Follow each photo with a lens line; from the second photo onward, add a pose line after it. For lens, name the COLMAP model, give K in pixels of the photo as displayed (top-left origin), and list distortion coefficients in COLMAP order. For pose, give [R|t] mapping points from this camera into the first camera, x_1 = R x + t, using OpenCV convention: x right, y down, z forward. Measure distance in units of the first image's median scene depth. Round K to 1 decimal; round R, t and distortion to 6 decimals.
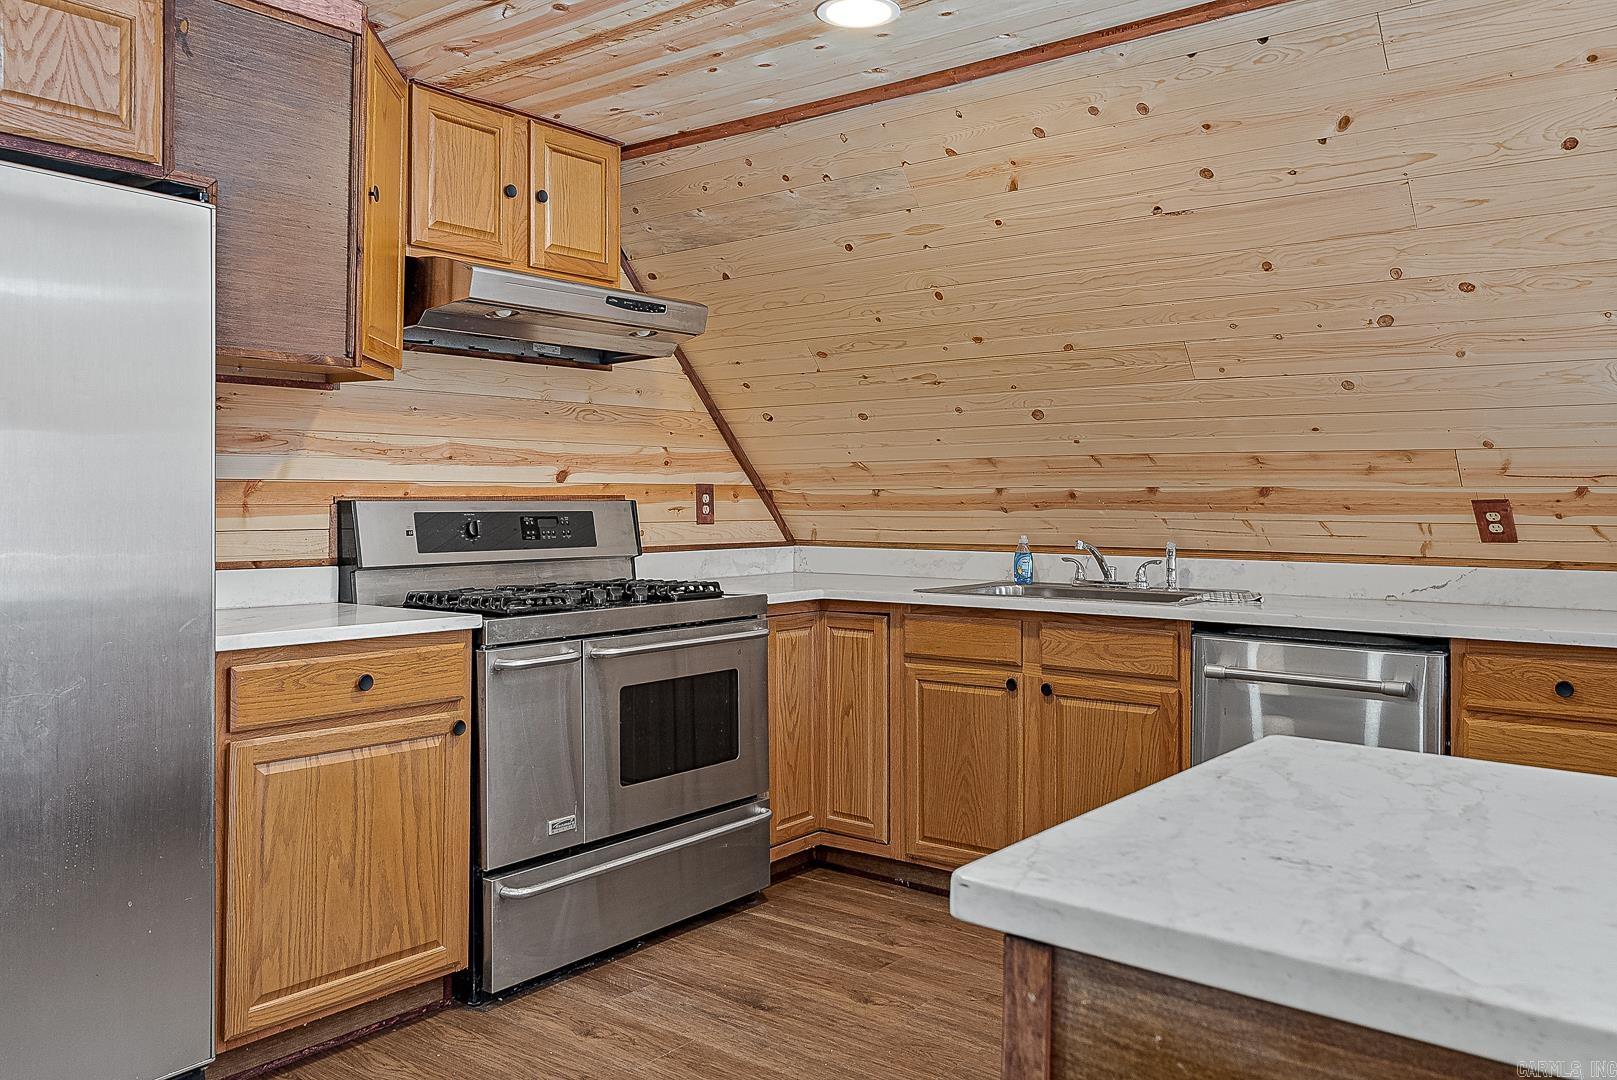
lens RADIAL K [[1232.3, 0, 809.5], [0, 1232.3, 537.1], [0, 0, 1]] dist [-0.003294, 0.005618]
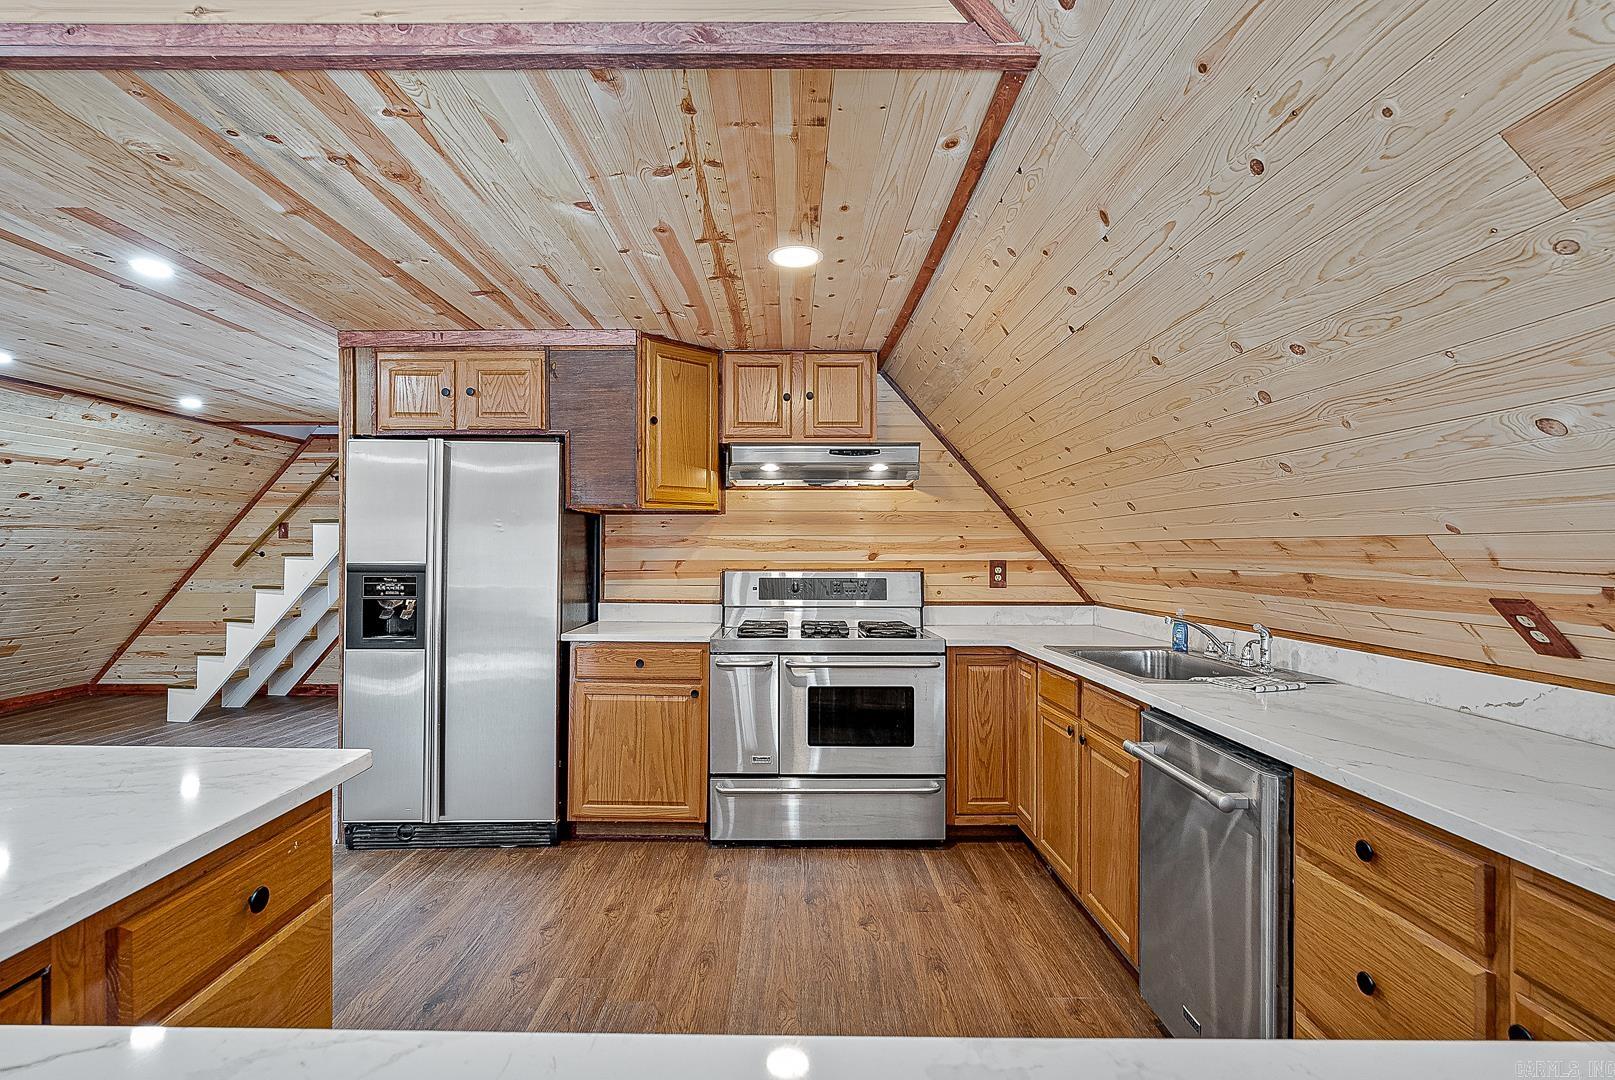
lens RADIAL K [[756.4, 0, 803.9], [0, 756.4, 575.7], [0, 0, 1]] dist [-0.004253, 0.001675]
pose [[0.620817, 0.024025, -0.783587, 0.637149], [-0.026309, 0.999606, 0.009804, -0.037202], [0.783514, 0.014529, 0.621205, 0.357014]]
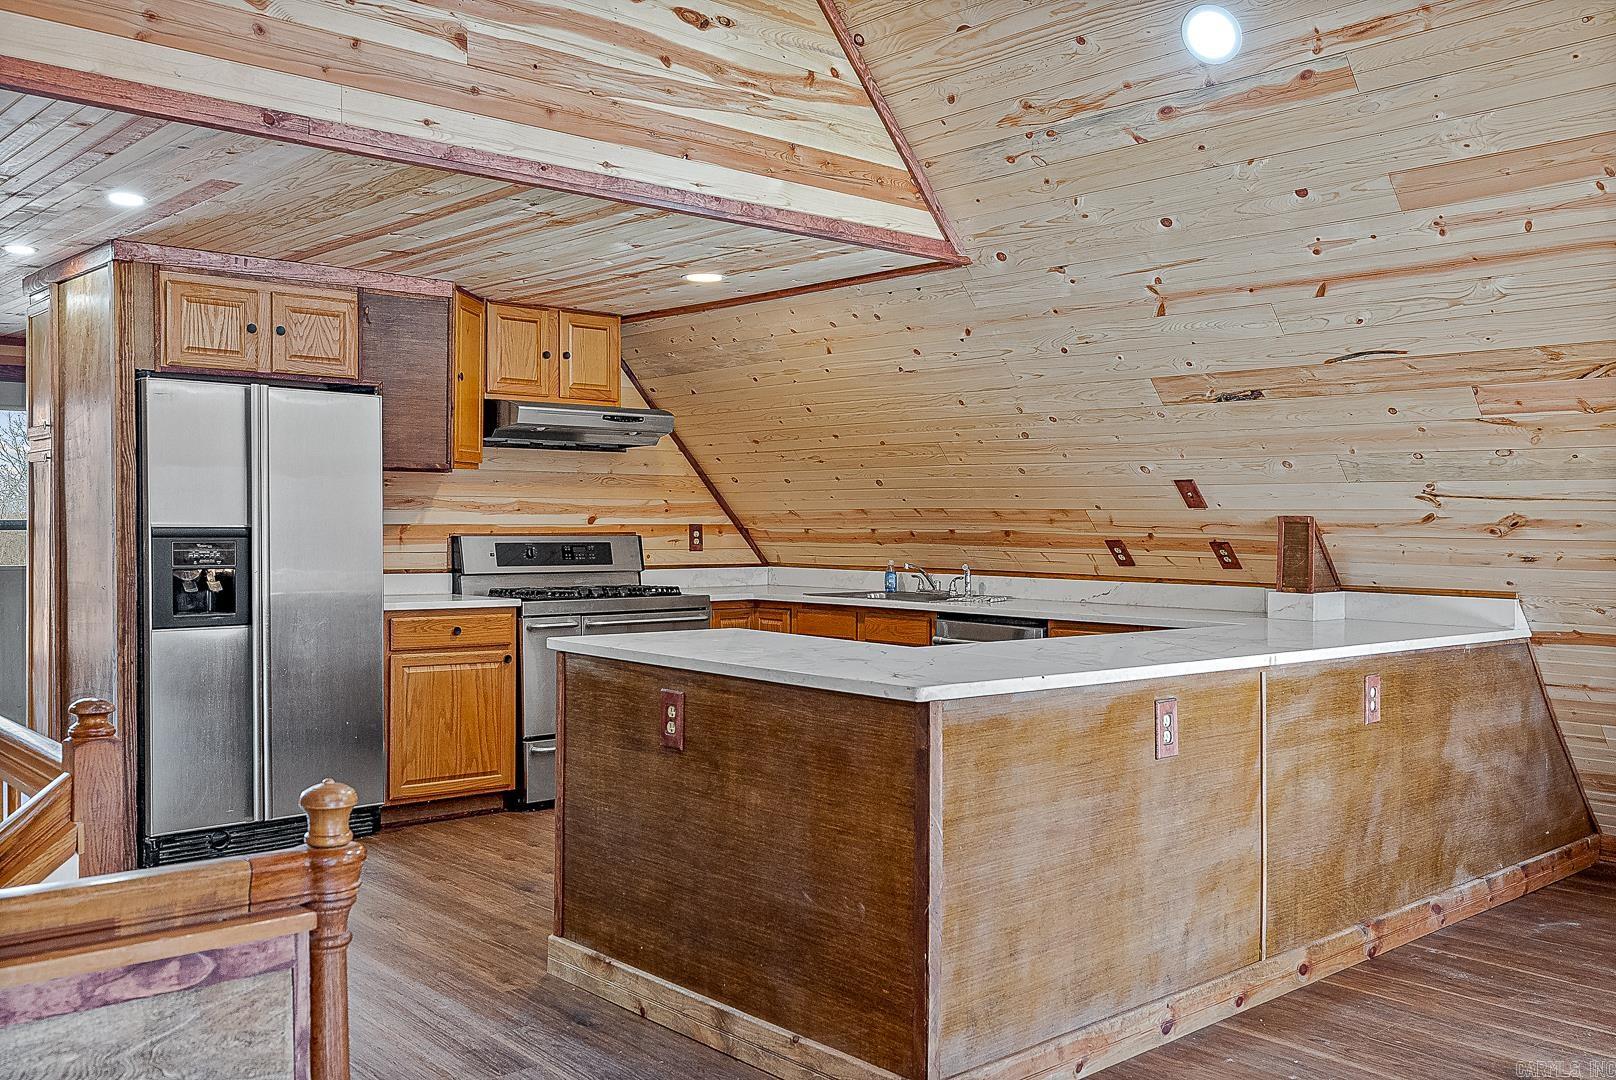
lens RADIAL K [[1427.3, 0, 842.5], [0, 1427.3, 648.0], [0, 0, 1]] dist [-0.003351, 0.002765]
pose [[0.988623, 0.018354, -0.149291, 0.474713], [-0.009879, 0.998307, 0.057316, 0.007880], [0.150090, -0.055189, 0.987131, -0.932413]]
